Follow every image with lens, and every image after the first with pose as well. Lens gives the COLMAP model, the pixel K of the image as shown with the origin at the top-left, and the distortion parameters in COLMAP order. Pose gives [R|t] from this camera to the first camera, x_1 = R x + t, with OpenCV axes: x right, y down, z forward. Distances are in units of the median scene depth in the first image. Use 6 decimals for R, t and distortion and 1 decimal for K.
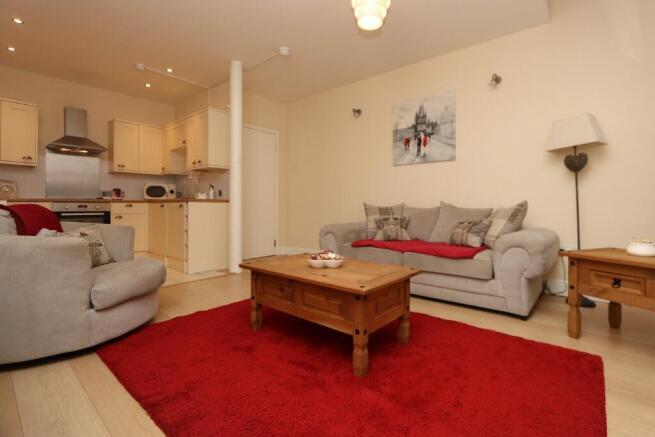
lens RADIAL K [[305.5, 0, 345.6], [0, 305.5, 206.7], [0, 0, 1]] dist [-0.014187, 0.000762]
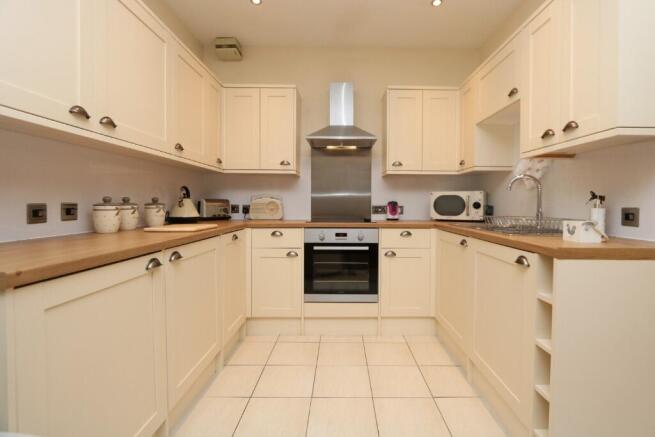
lens RADIAL K [[305.5, 0, 345.6], [0, 305.5, 206.7], [0, 0, 1]] dist [-0.014187, 0.000762]
pose [[0.646491, 0.008845, -0.762871, -0.351264], [-0.005195, 0.999961, 0.007191, -0.054984], [0.762904, -0.000686, 0.646511, 0.540763]]
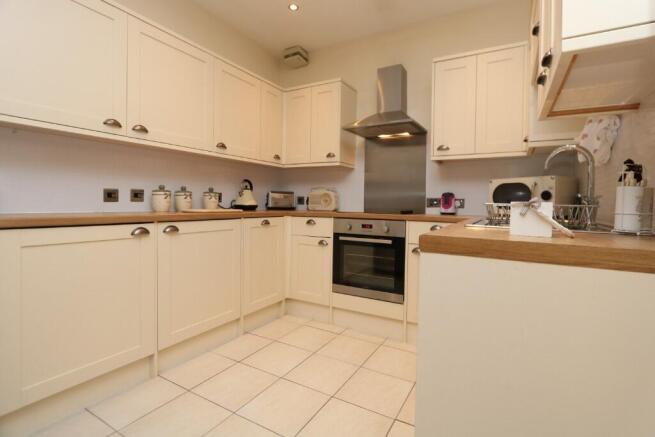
lens RADIAL K [[305.5, 0, 345.6], [0, 305.5, 206.7], [0, 0, 1]] dist [-0.014187, 0.000762]
pose [[0.191245, 0.011110, -0.981479, -0.272659], [-0.017409, 0.999817, 0.007925, -0.037354], [0.981388, 0.015571, 0.191403, 0.752528]]
